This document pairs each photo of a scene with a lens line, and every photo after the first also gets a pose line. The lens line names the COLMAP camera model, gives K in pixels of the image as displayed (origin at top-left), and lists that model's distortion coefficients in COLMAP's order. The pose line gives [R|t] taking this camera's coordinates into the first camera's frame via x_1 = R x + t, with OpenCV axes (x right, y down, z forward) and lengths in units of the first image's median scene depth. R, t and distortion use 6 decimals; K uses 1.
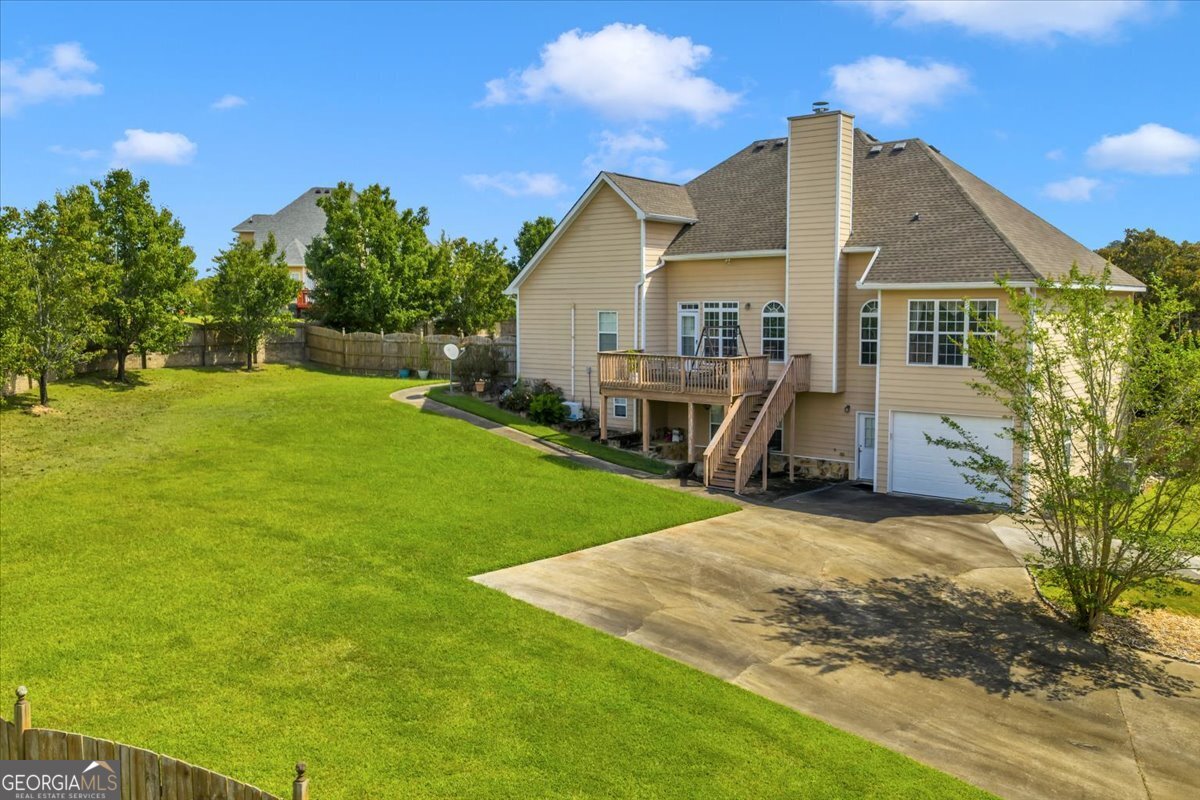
lens RADIAL K [[994.1, 0, 593.6], [0, 994.1, 408.7], [0, 0, 1]] dist [0.001514, -0.008590]
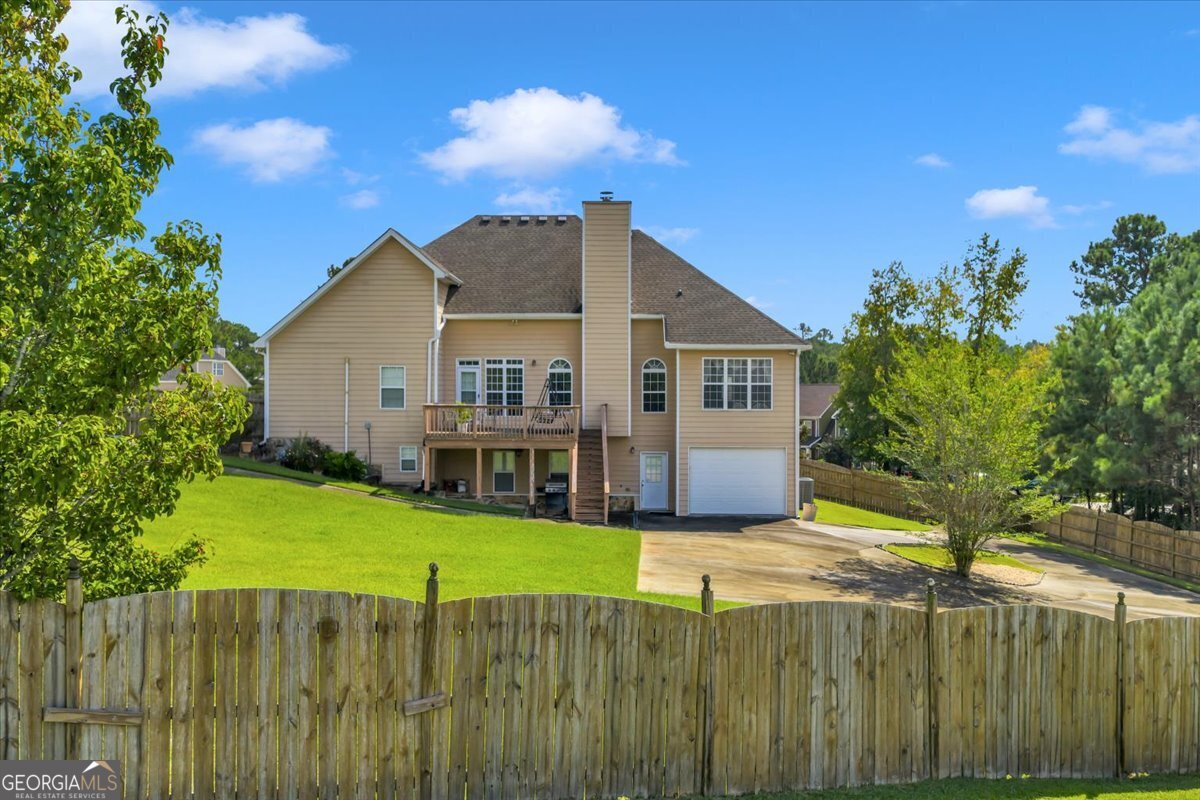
lens RADIAL K [[994.1, 0, 600.6], [0, 994.1, 402.6], [0, 0, 1]] dist [0.001514, -0.008590]
pose [[0.769468, -0.004637, 0.638669, -0.486284], [0.059395, 0.996160, -0.064326, 0.016198], [-0.635918, 0.087430, 0.766788, 0.106443]]
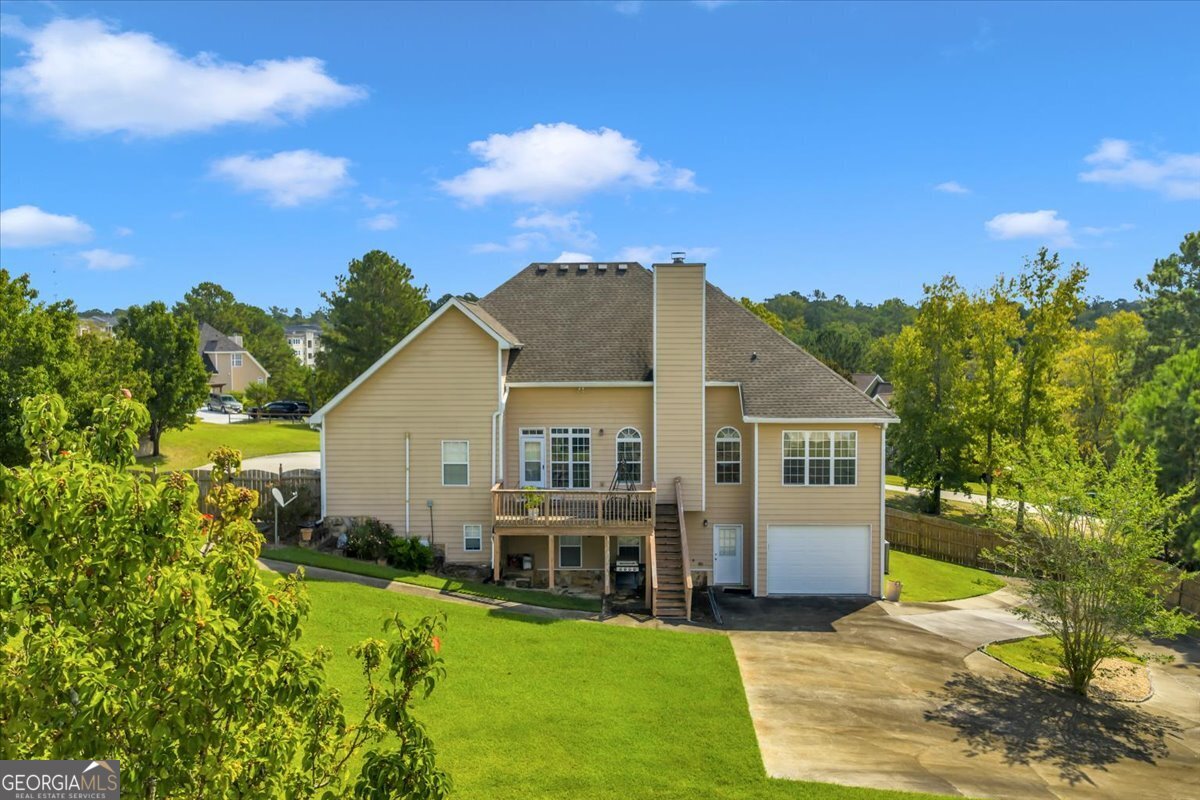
lens RADIAL K [[994.1, 0, 596.5], [0, 994.1, 391.9], [0, 0, 1]] dist [0.001514, -0.008590]
pose [[0.774223, -0.032292, 0.632088, -0.503172], [0.064934, 0.997480, -0.028575, -0.113932], [-0.629573, 0.063168, 0.774369, 0.183677]]
